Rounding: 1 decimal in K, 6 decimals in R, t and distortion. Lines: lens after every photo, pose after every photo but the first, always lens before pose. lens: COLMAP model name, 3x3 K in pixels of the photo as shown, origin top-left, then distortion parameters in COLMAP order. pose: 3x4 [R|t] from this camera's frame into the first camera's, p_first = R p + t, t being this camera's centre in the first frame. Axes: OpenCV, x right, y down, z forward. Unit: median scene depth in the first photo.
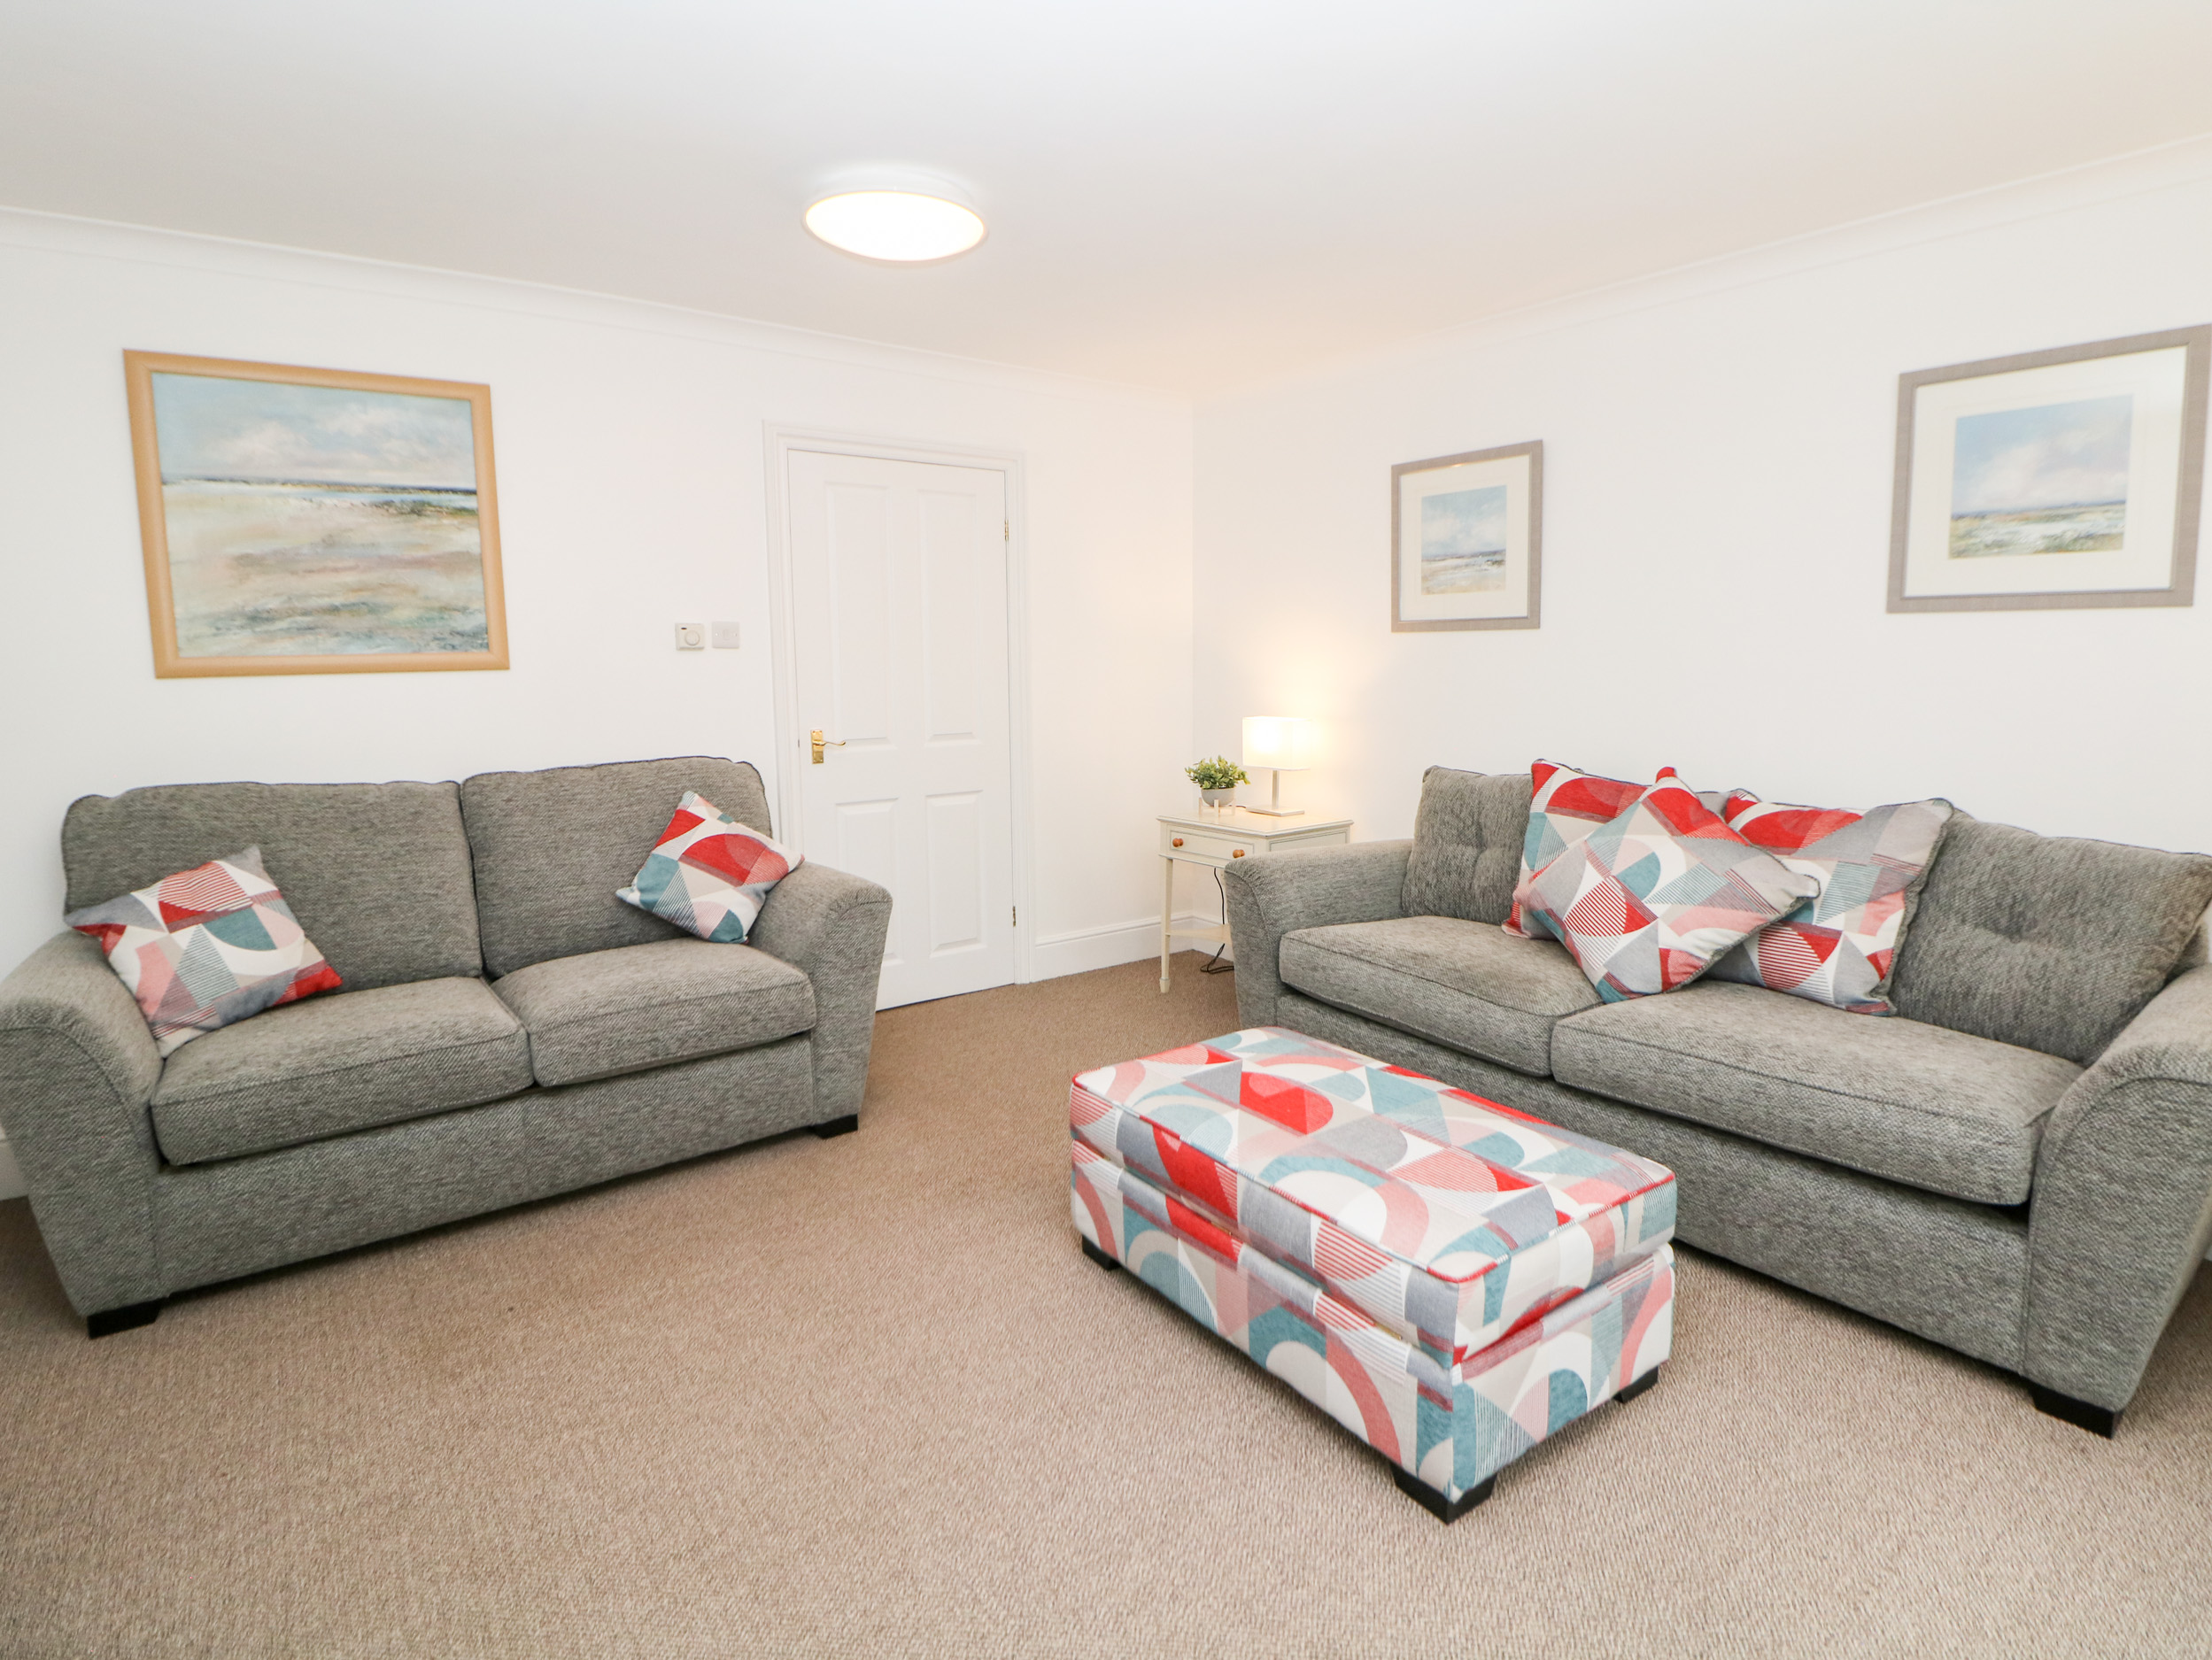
lens RADIAL K [[1145.4, 0, 1115.6], [0, 1145.4, 776.7], [0, 0, 1]] dist [0.002496, -0.019842]
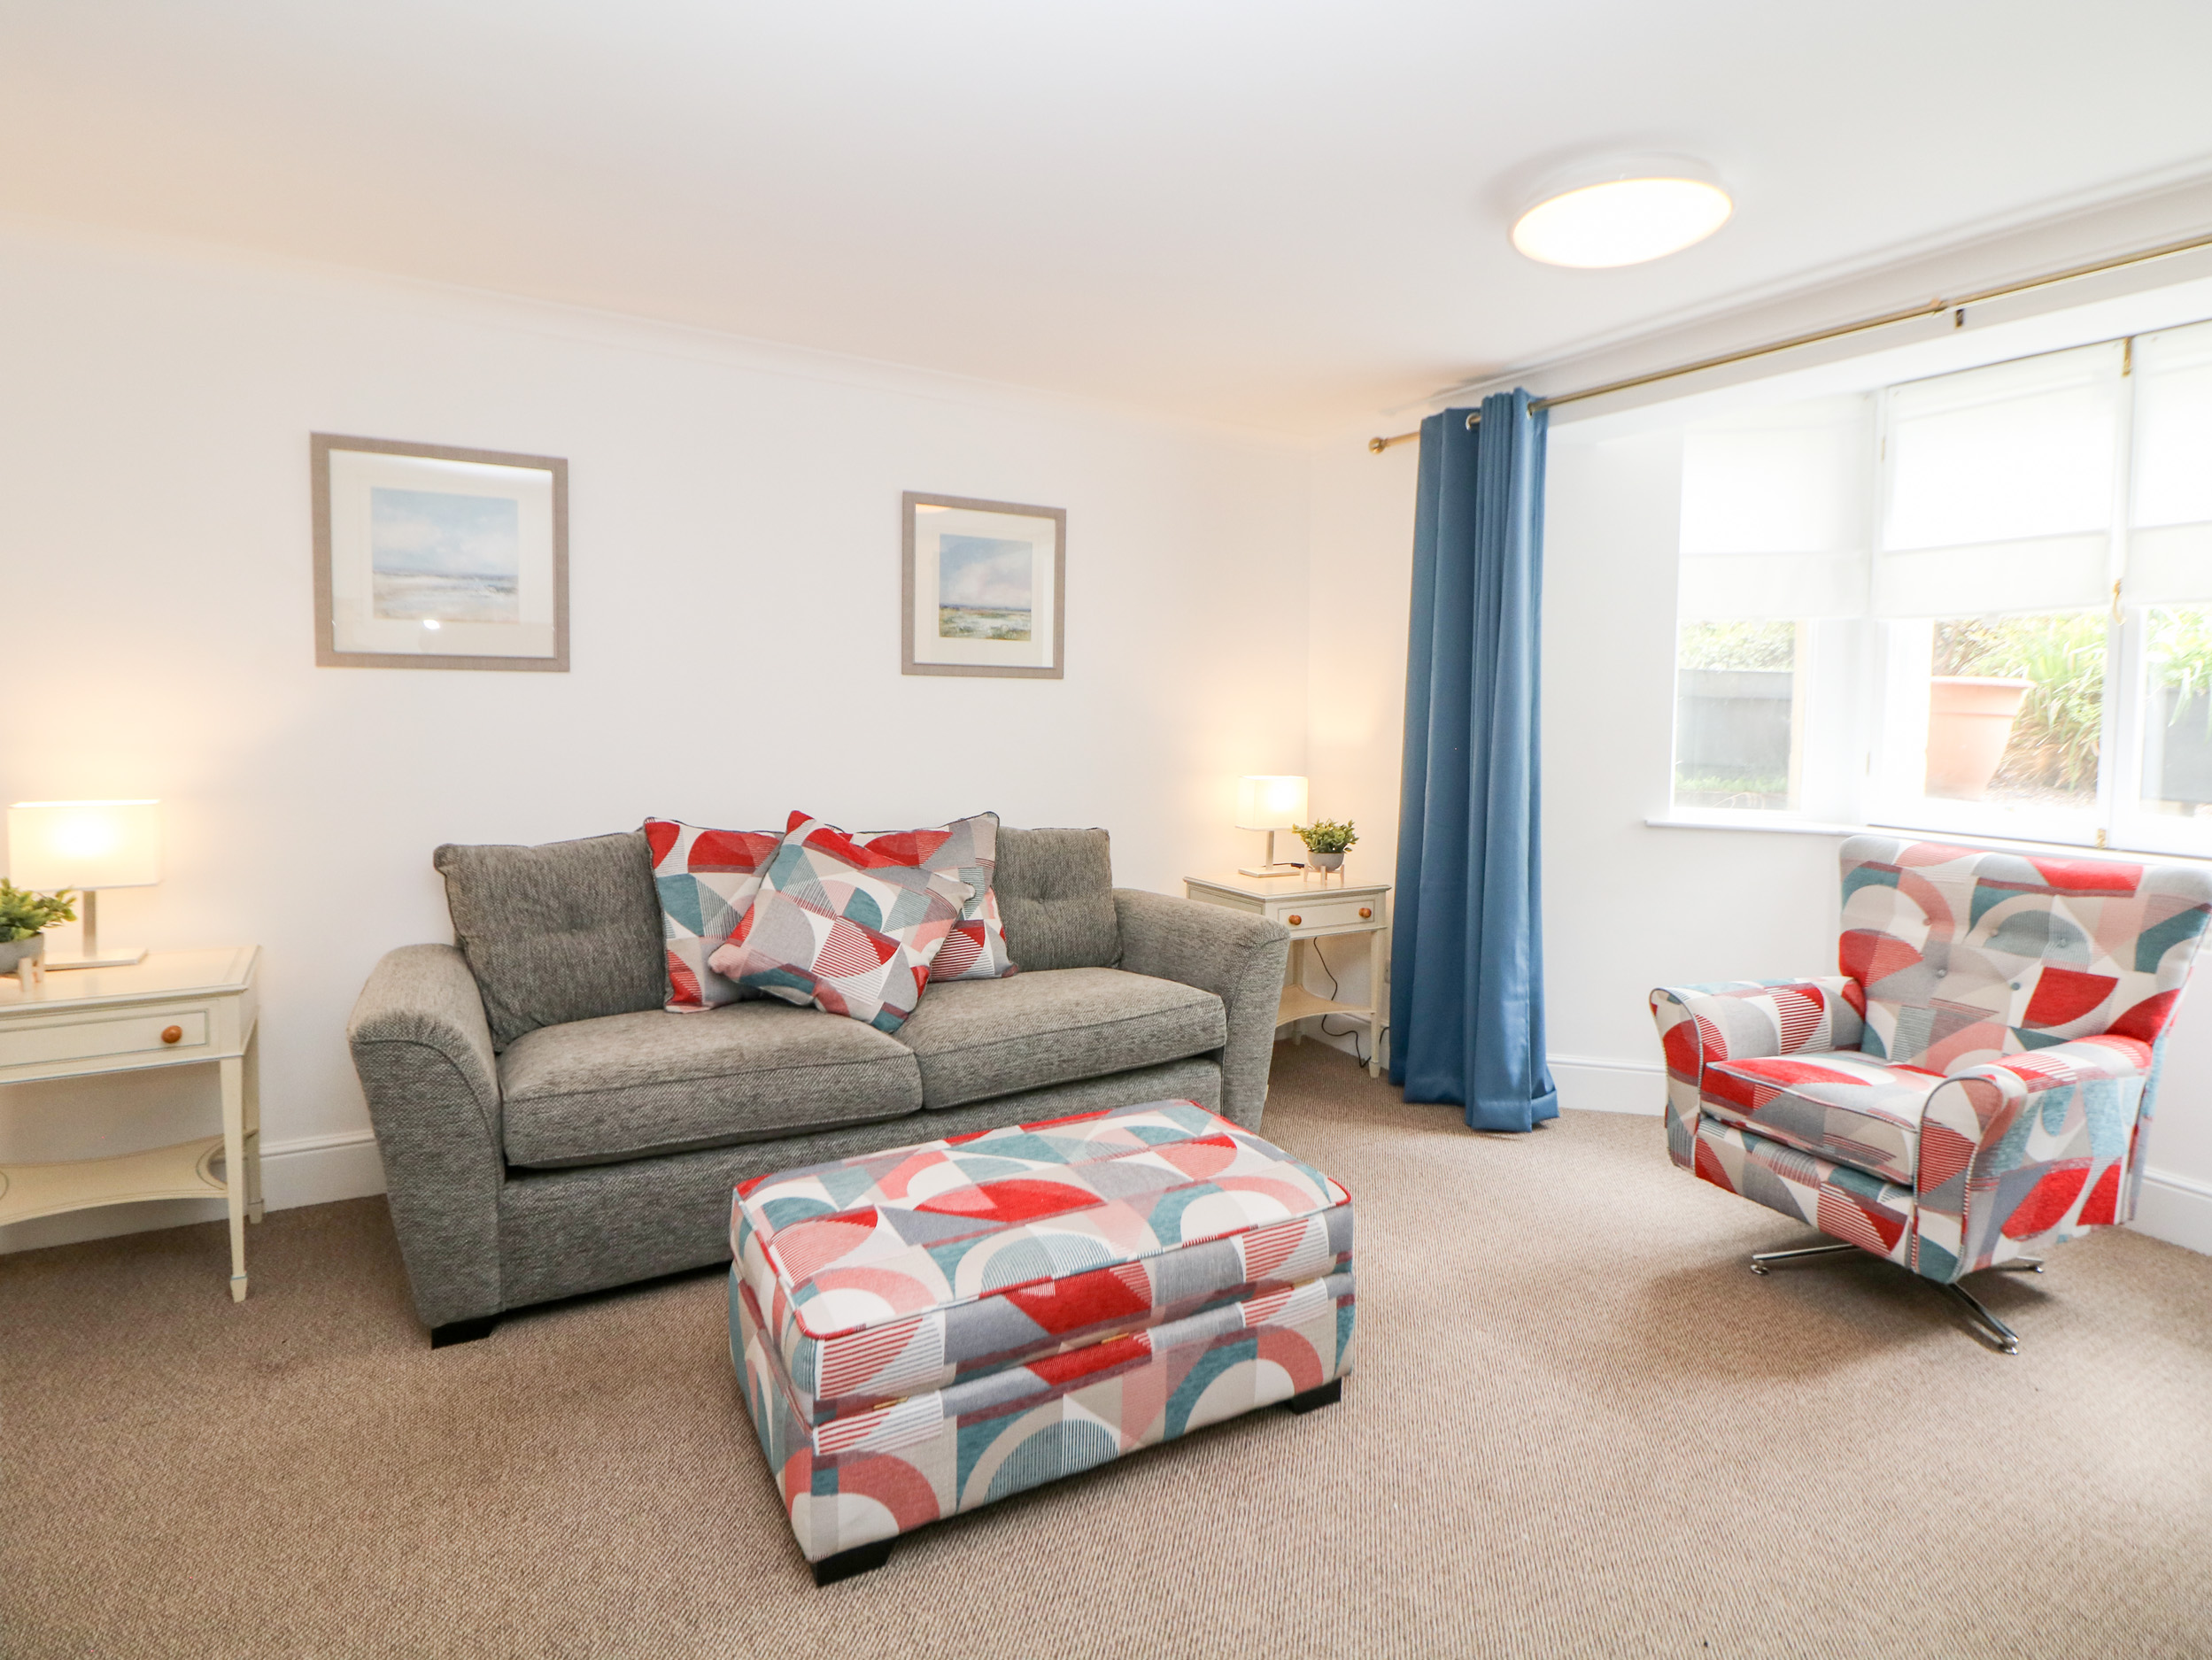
lens RADIAL K [[1141.5, 0, 1113.3], [0, 1141.5, 767.4], [0, 0, 1]] dist [-0.004113, -0.002472]
pose [[0.114682, -0.045980, 0.992338, -0.583063], [0.090138, 0.995289, 0.035700, -0.065598], [-0.989304, 0.085353, 0.118286, 0.636358]]
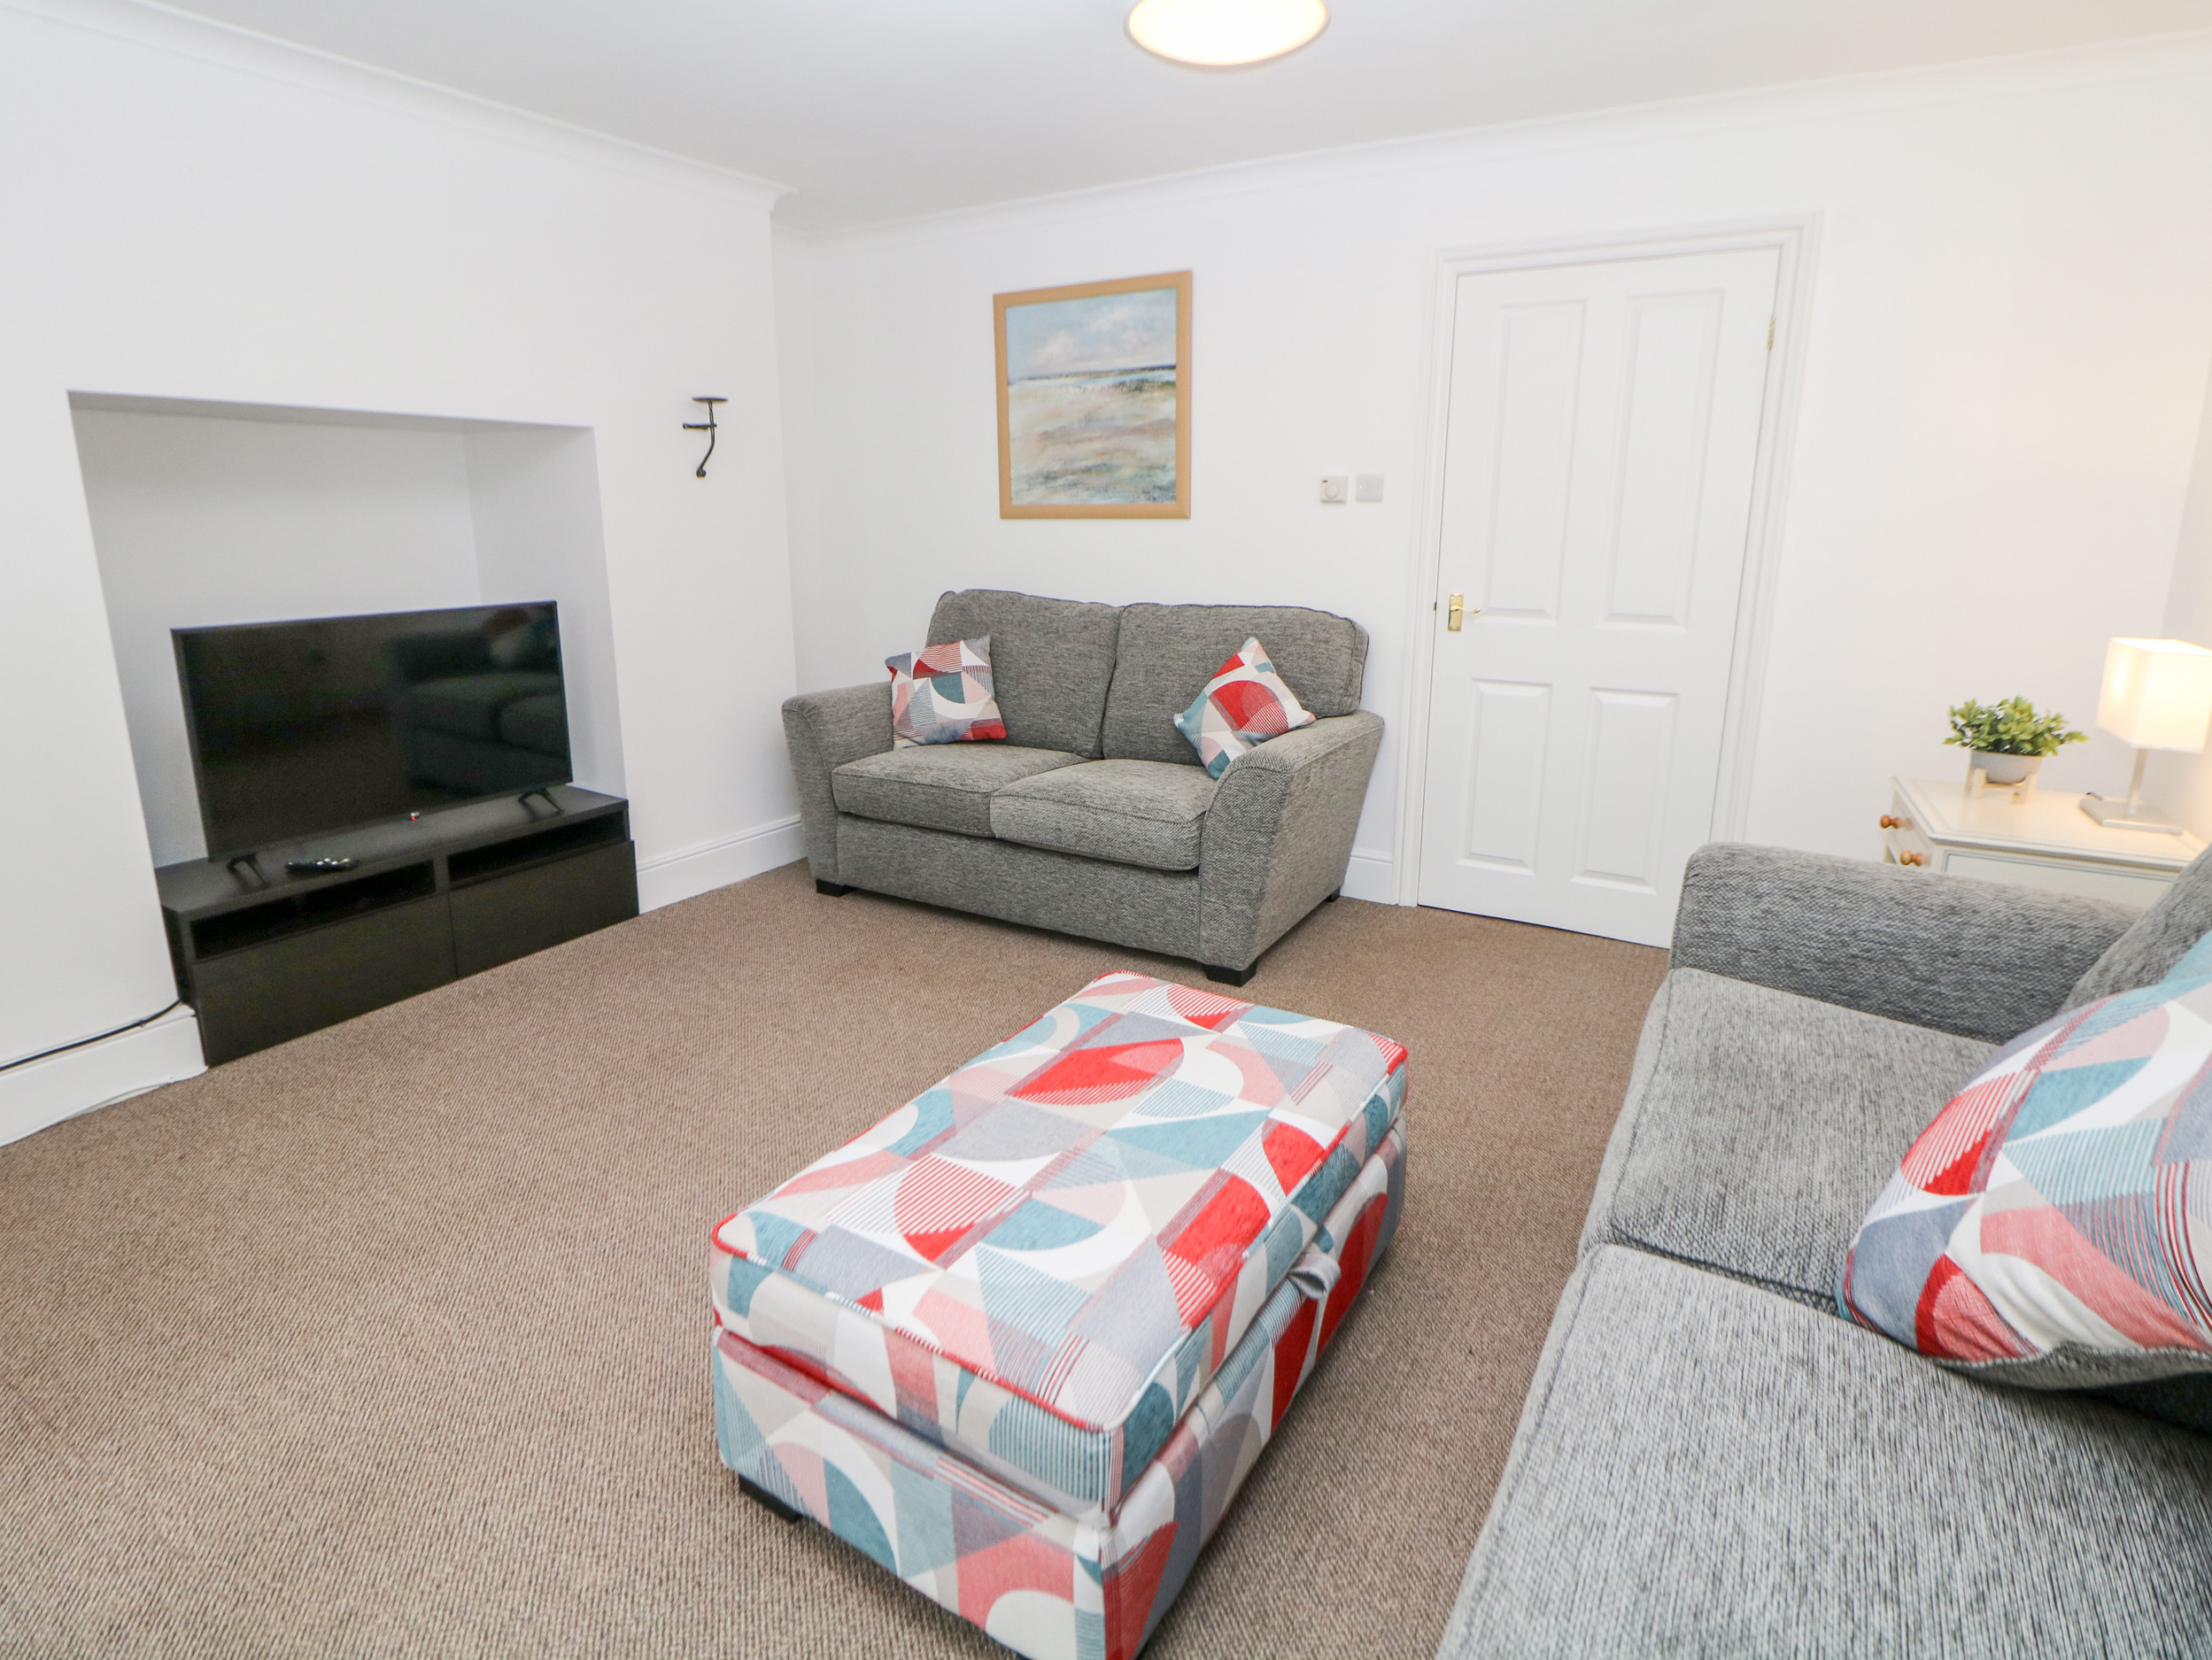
lens RADIAL K [[1141.5, 0, 1113.3], [0, 1141.5, 767.4], [0, 0, 1]] dist [-0.004113, -0.002472]
pose [[0.392080, 0.212947, -0.894945, 0.667484], [-0.107893, 0.976770, 0.185149, -0.062493], [0.913582, 0.023965, 0.405948, 0.544480]]
